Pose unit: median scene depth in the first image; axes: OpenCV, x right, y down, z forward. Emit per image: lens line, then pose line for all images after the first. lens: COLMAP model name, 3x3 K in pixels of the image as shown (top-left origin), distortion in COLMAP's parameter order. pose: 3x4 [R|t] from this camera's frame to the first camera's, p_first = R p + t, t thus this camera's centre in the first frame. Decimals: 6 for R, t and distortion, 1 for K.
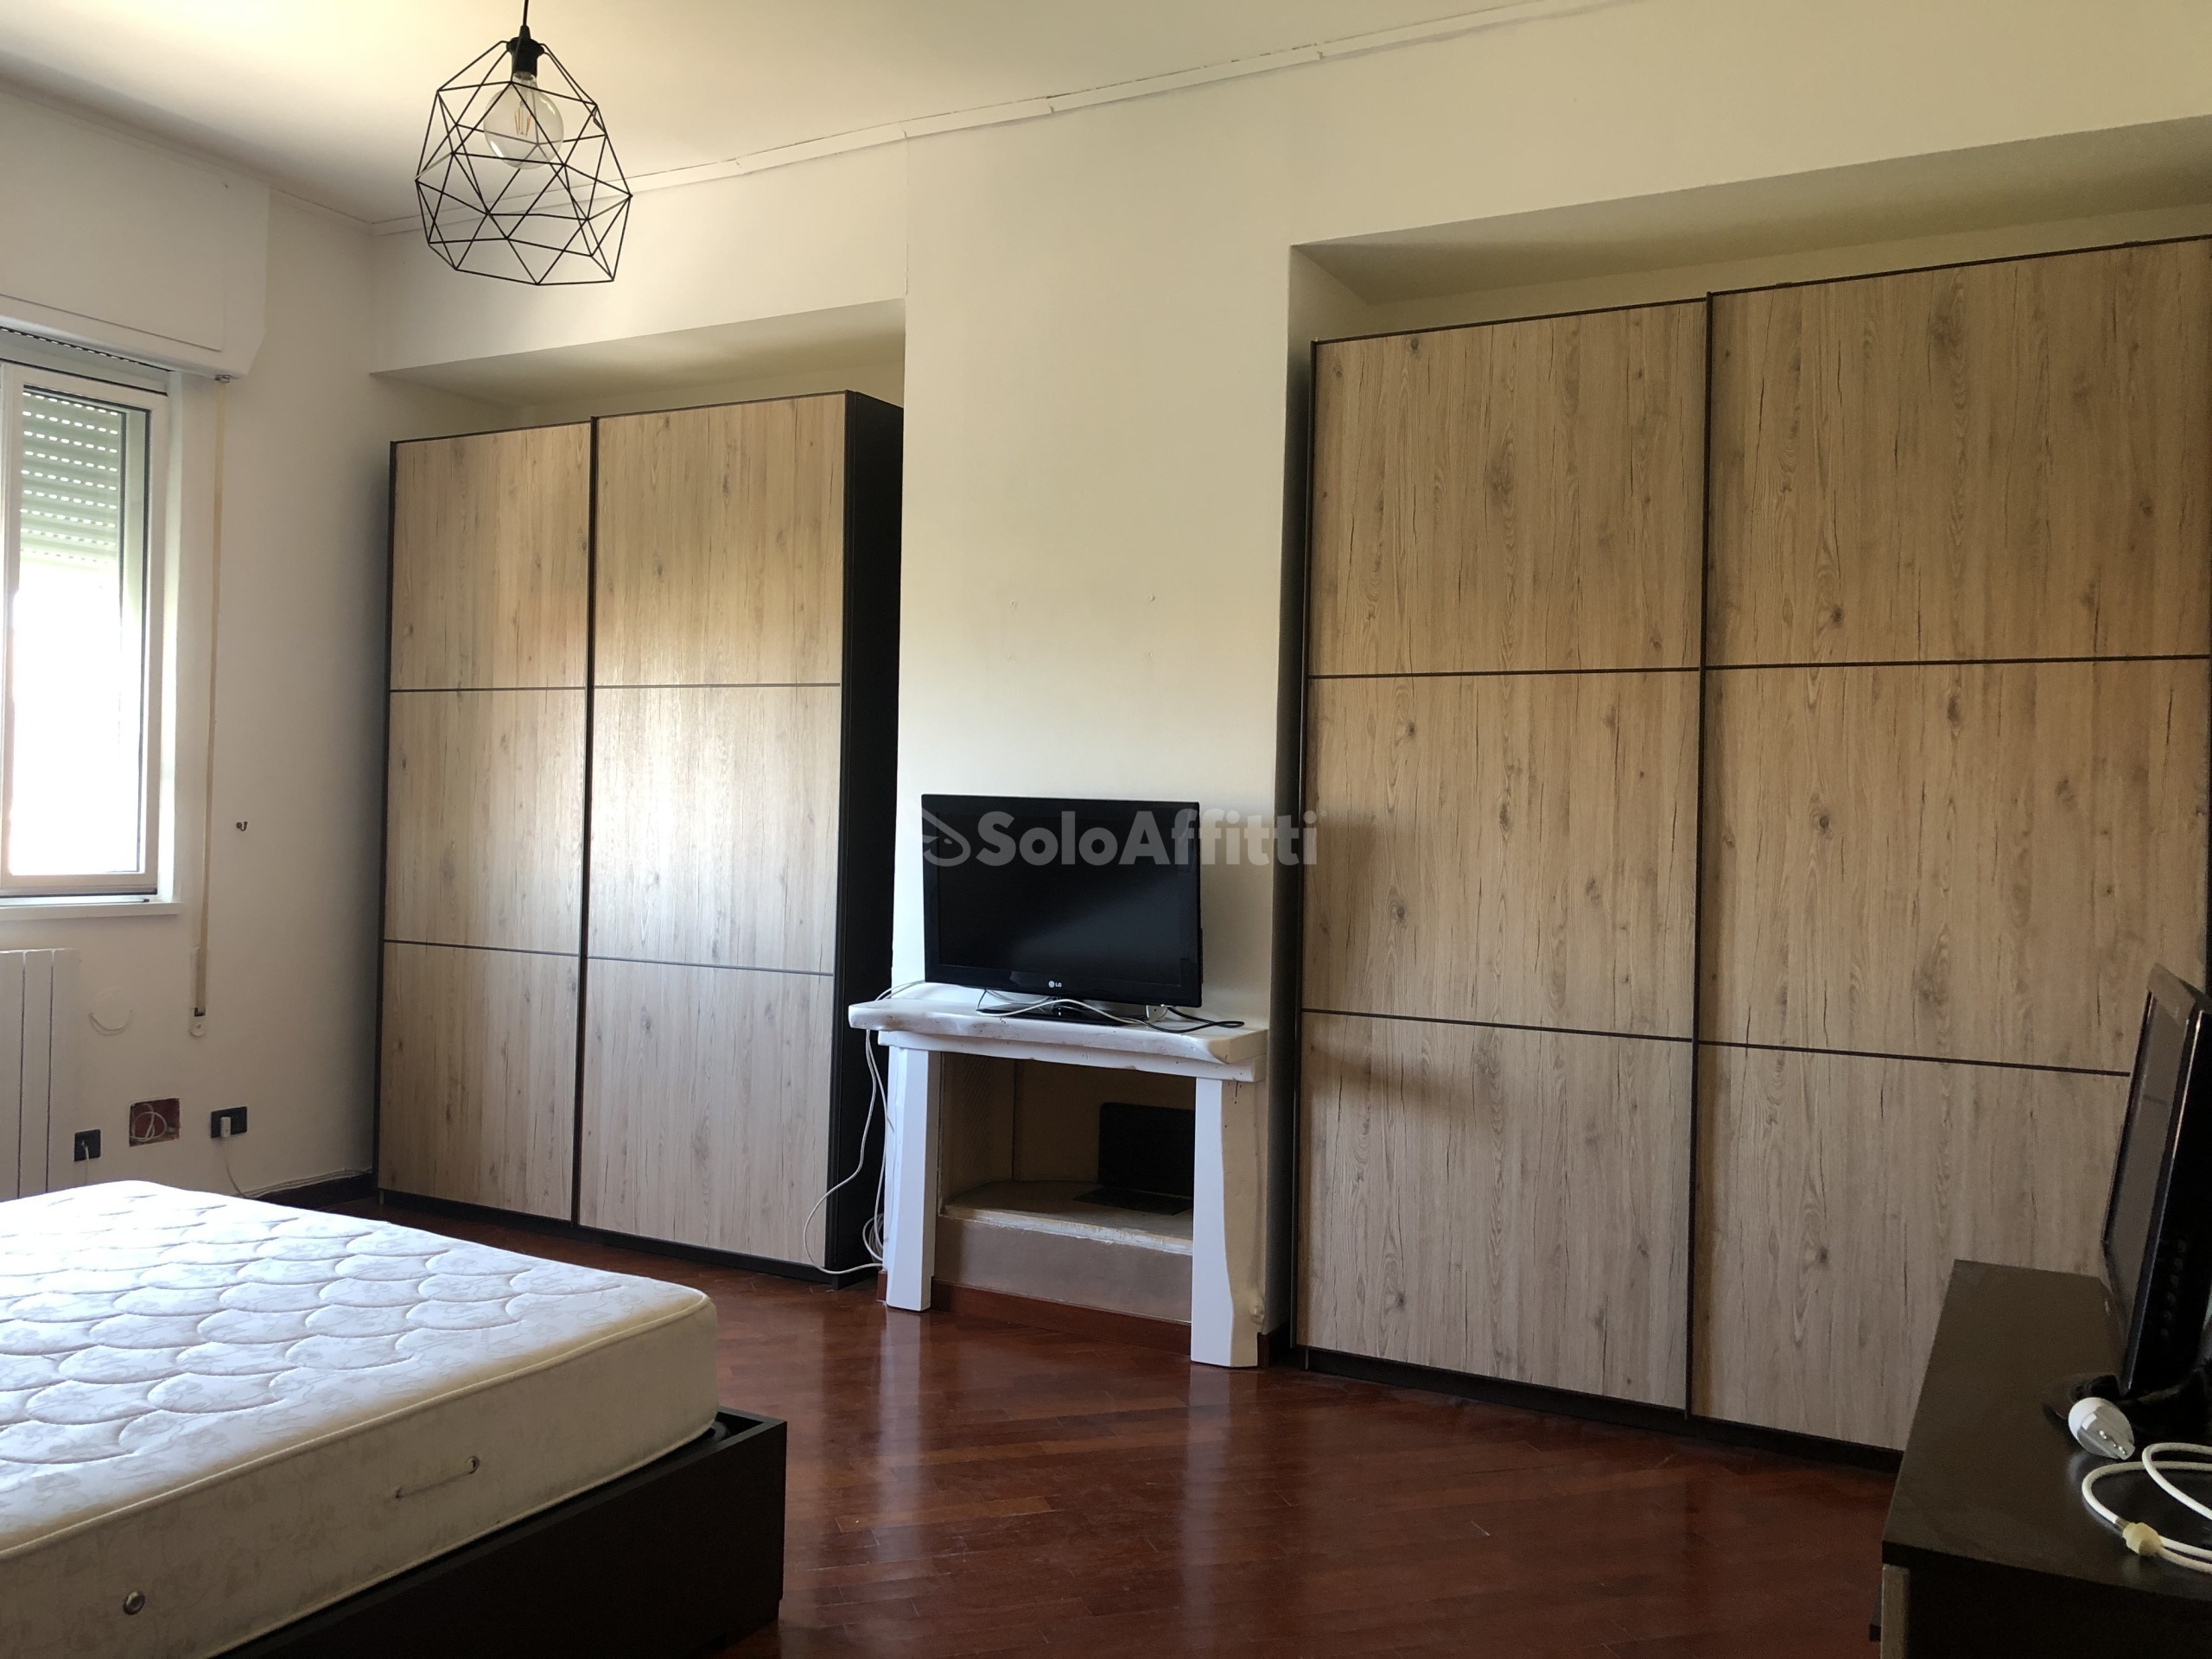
lens RADIAL K [[1819.6, 0, 1107.3], [0, 1819.6, 838.8], [0, 0, 1]] dist [0.055785, -0.079314]
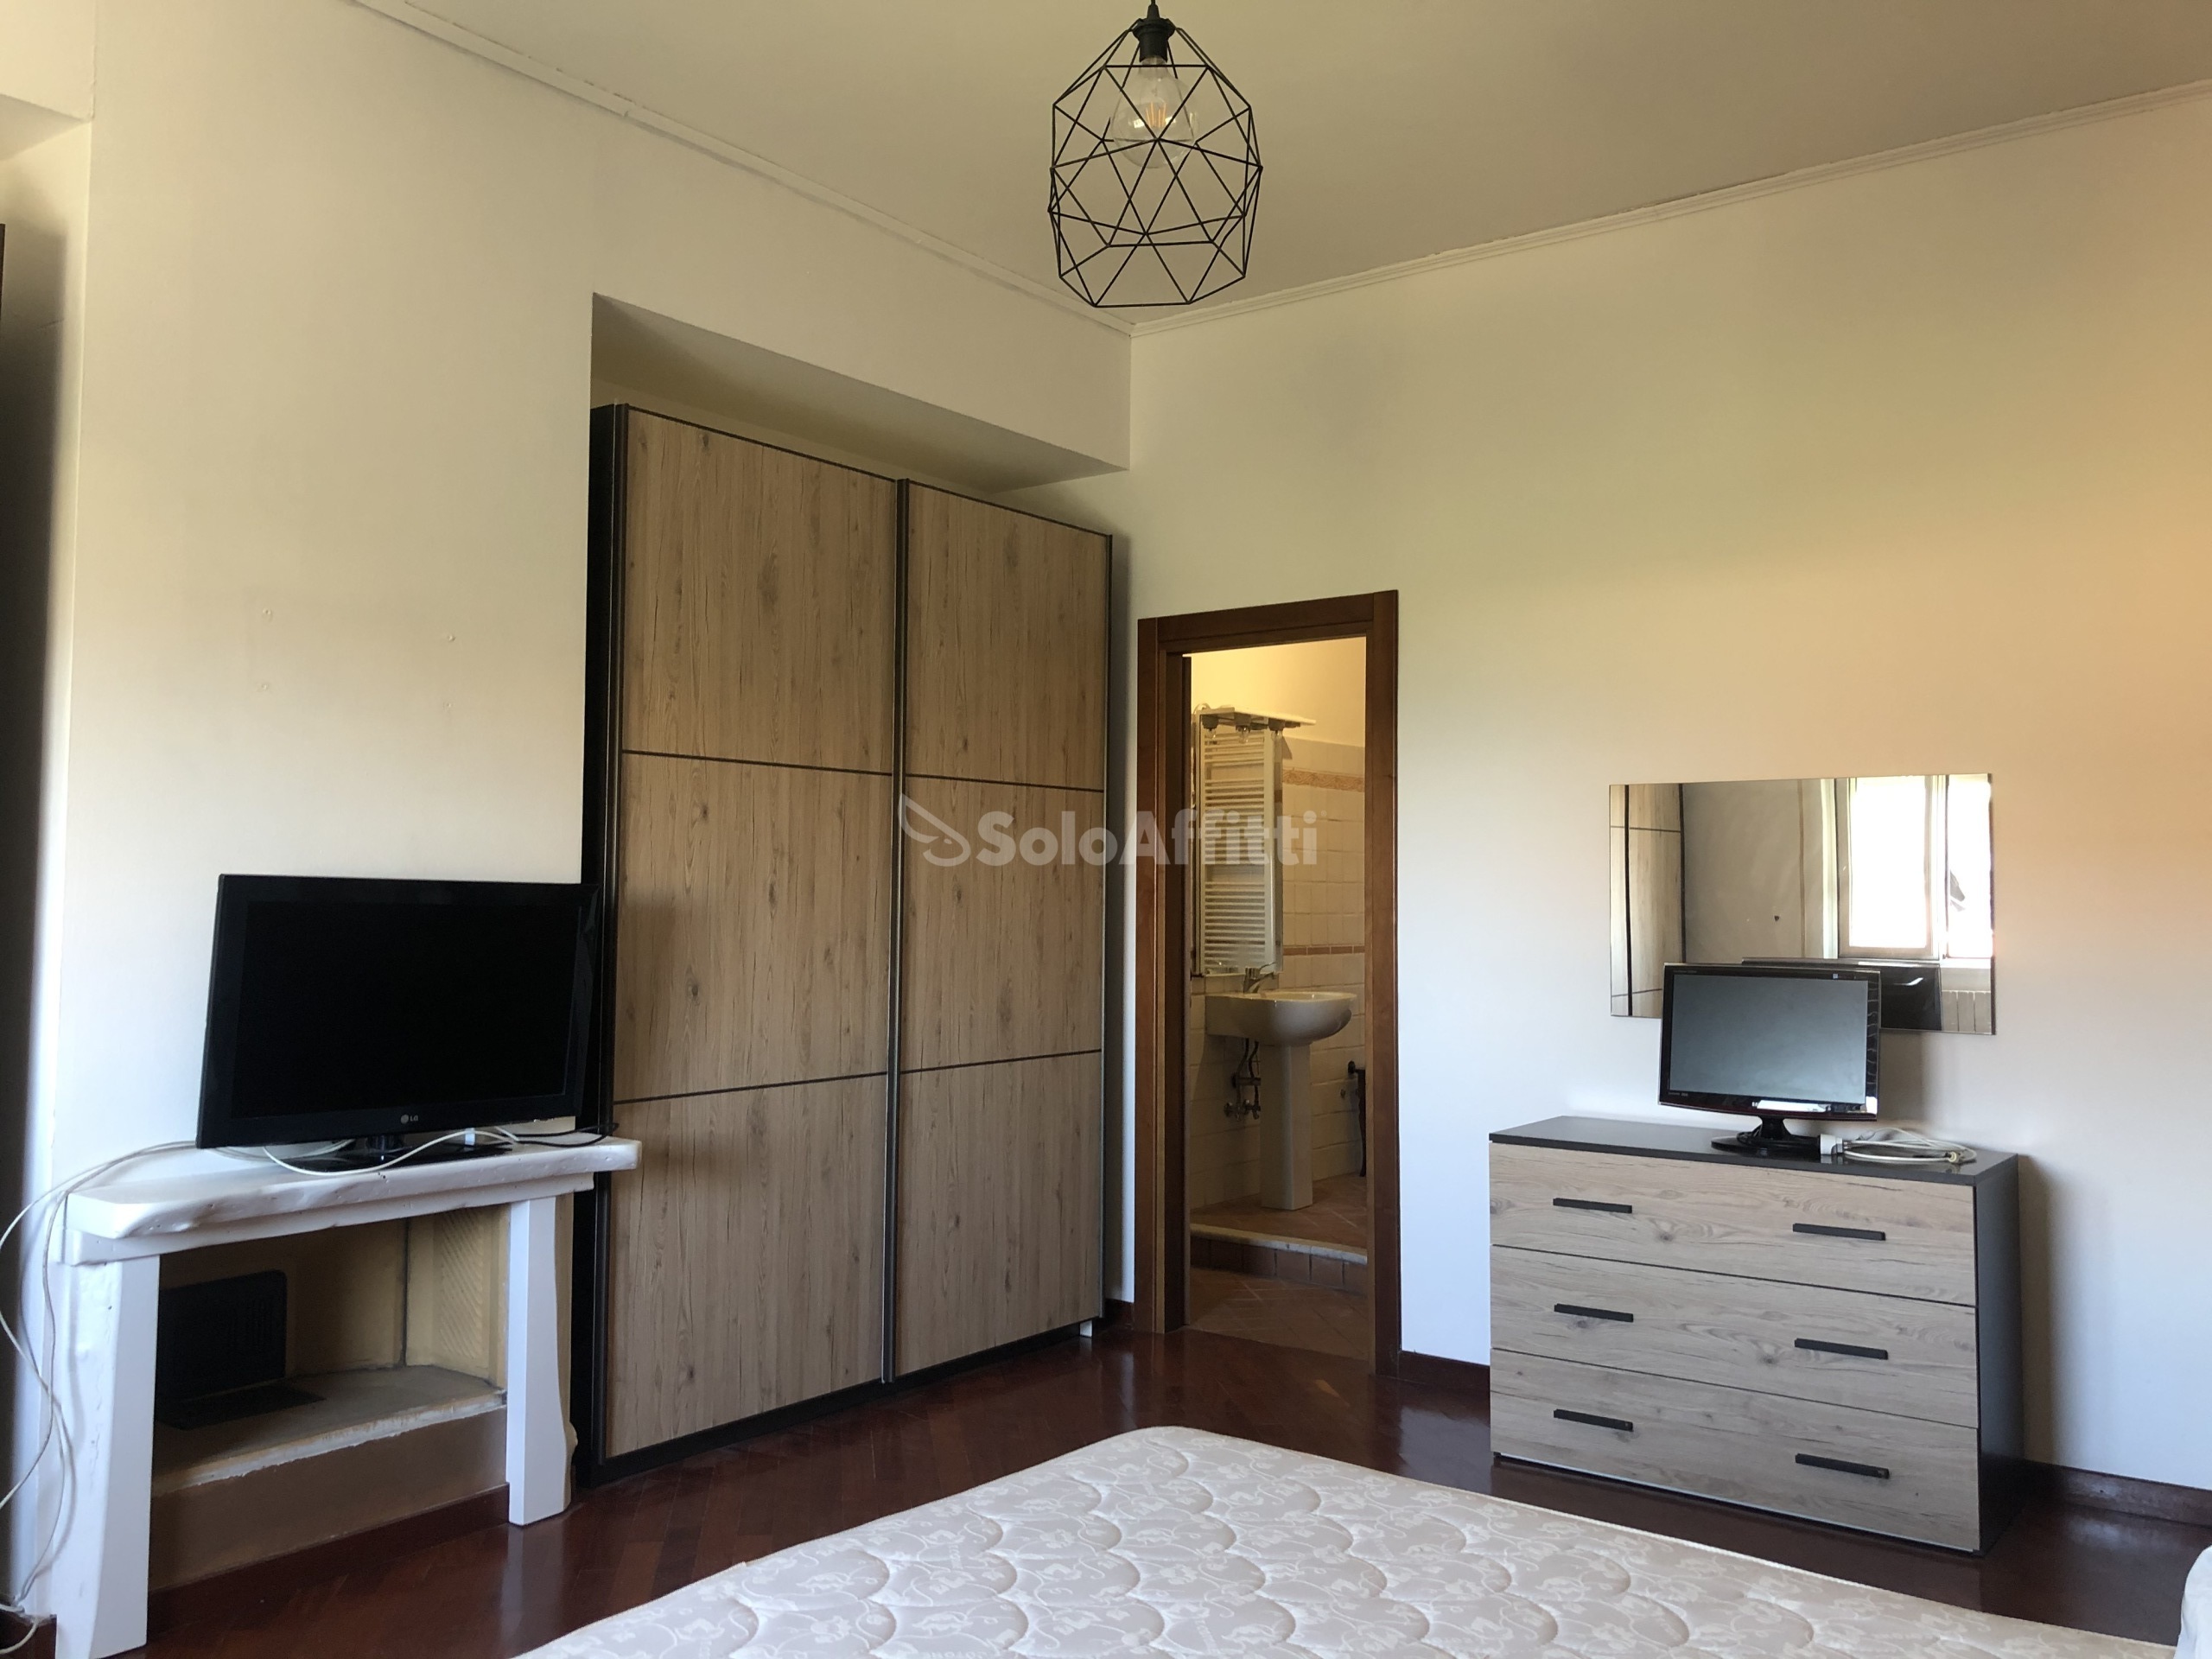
lens RADIAL K [[1819.6, 0, 1111.5], [0, 1819.6, 807.7], [0, 0, 1]] dist [0.055785, -0.079314]
pose [[0.142574, 0.023820, 0.989498, -0.839495], [-0.000408, 0.999712, -0.024007, -0.038076], [-0.989784, 0.003019, 0.142542, 0.638647]]
